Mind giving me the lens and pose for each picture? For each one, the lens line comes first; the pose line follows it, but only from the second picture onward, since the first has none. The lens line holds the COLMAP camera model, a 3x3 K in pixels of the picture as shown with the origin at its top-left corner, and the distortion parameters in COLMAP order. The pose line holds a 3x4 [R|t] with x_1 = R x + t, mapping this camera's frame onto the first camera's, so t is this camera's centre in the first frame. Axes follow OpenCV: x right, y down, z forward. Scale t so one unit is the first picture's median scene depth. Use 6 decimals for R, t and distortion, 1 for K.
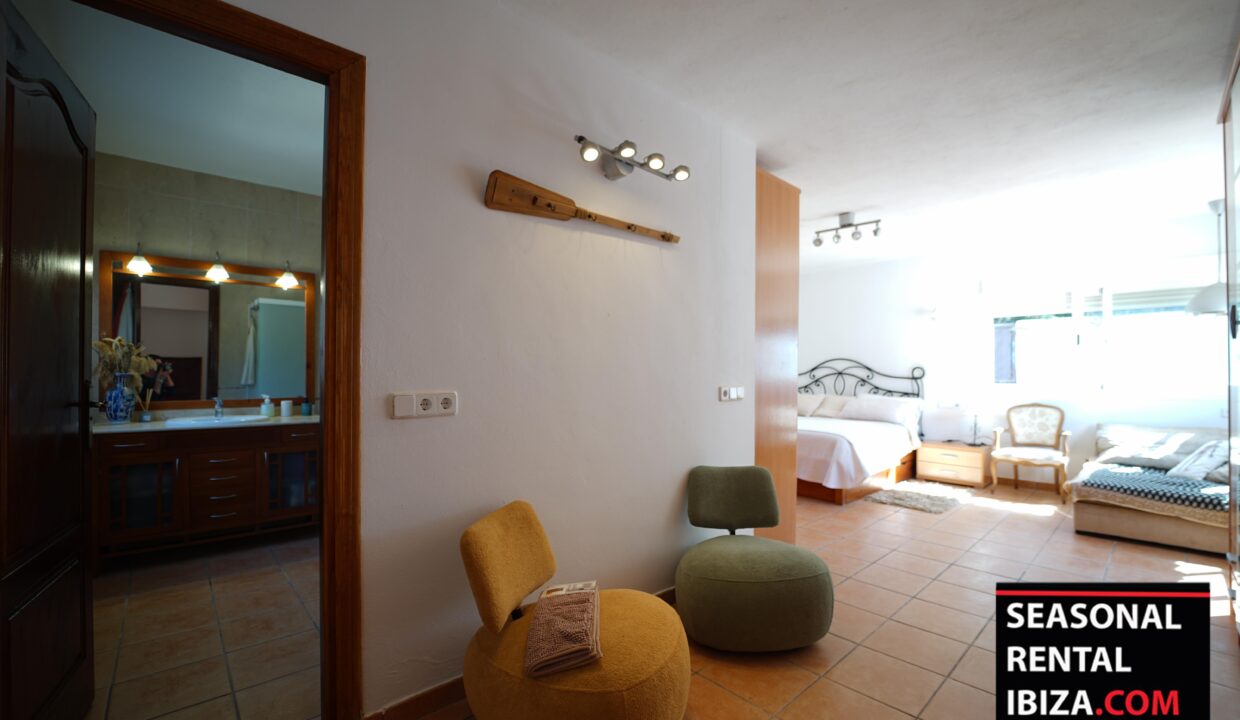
lens RADIAL K [[505.7, 0, 625.1], [0, 505.7, 370.4], [0, 0, 1]] dist [-0.023329, 0.000076]
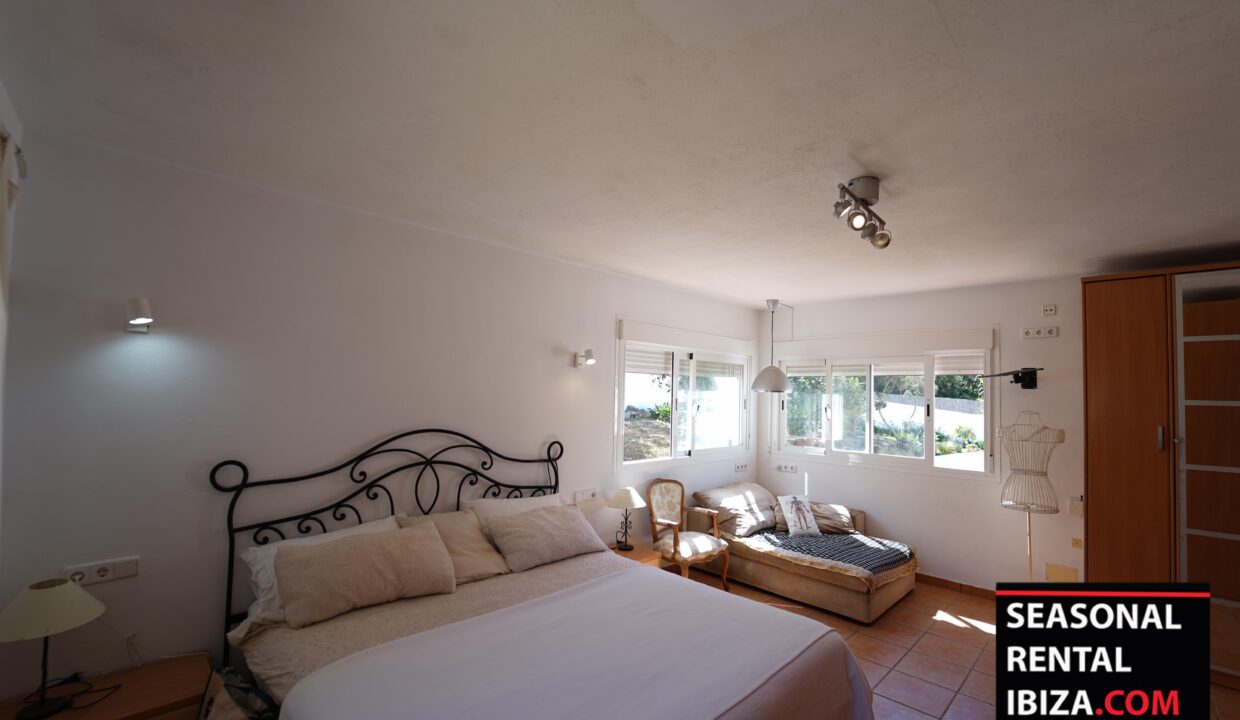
lens RADIAL K [[505.7, 0, 625.1], [0, 505.7, 370.4], [0, 0, 1]] dist [-0.023329, 0.000076]
pose [[-0.036713, 0.038431, 0.998587, -0.037493], [-0.030721, 0.998745, -0.039566, -0.077291], [-0.998854, -0.032130, -0.035486, 1.024840]]
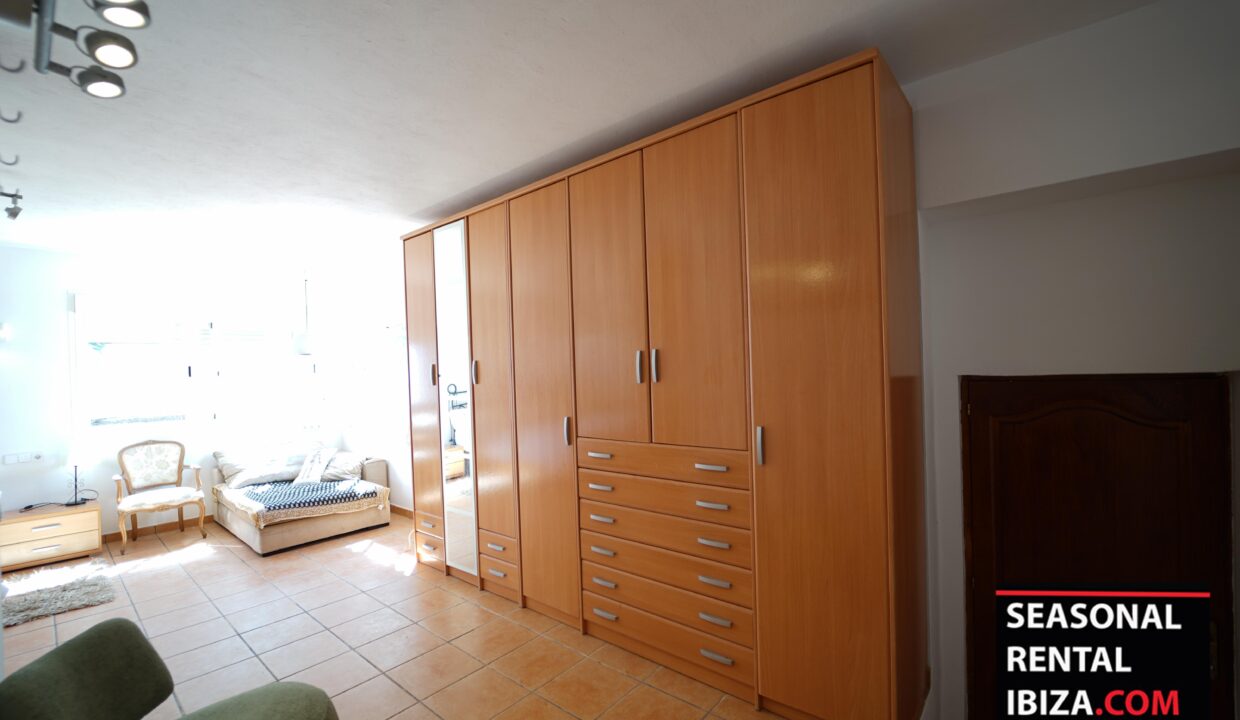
lens RADIAL K [[505.7, 0, 625.1], [0, 505.7, 370.4], [0, 0, 1]] dist [-0.023329, 0.000076]
pose [[-0.136820, 0.000432, 0.990596, -0.184200], [0.024830, 0.999687, 0.002993, -0.041251], [-0.990285, 0.025006, -0.136788, 0.239135]]
